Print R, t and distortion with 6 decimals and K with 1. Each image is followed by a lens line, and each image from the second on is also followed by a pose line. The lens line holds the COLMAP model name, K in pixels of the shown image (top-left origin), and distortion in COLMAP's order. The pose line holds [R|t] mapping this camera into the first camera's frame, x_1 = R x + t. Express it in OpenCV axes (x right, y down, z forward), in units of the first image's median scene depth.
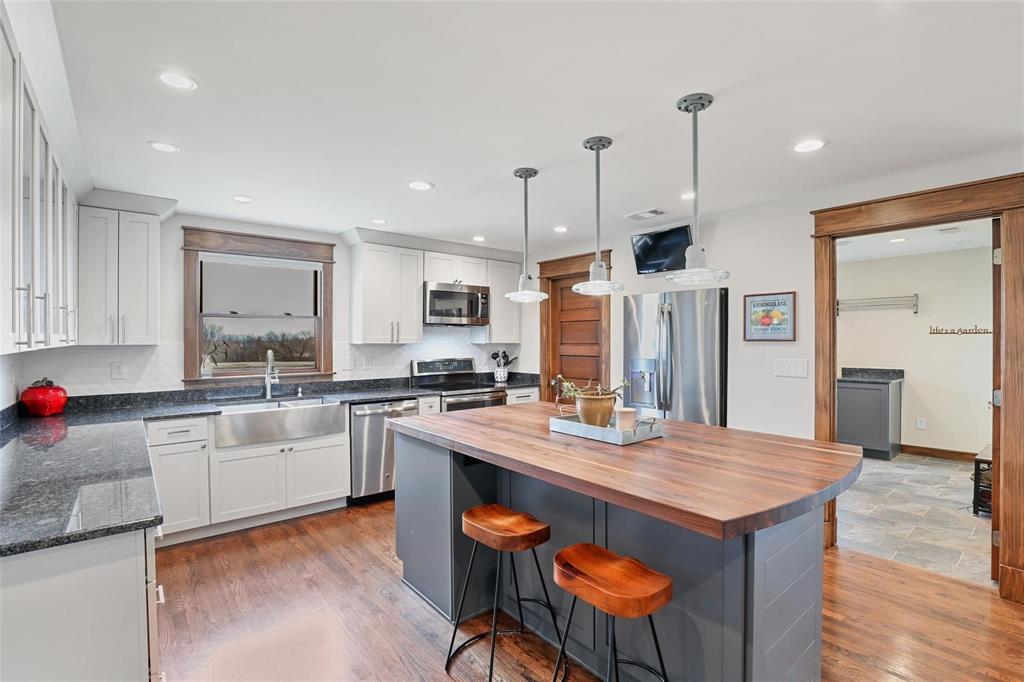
lens RADIAL K [[465.9, 0, 515.3], [0, 465.9, 339.2], [0, 0, 1]] dist [-0.033896, 0.005635]
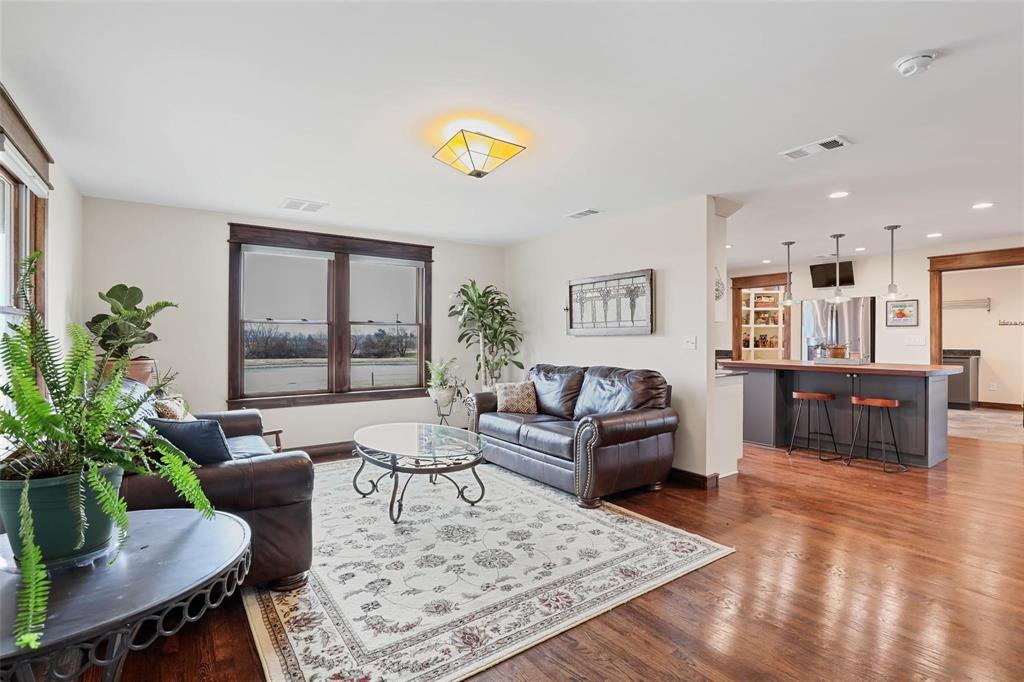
lens RADIAL K [[489.3, 0, 516.9], [0, 489.3, 337.2], [0, 0, 1]] dist [-0.024428, 0.000668]
pose [[0.997689, 0.005791, -0.067702, -0.683860], [-0.005785, 0.999983, 0.000288, 0.045345], [0.067702, 0.000105, 0.997706, -0.819771]]
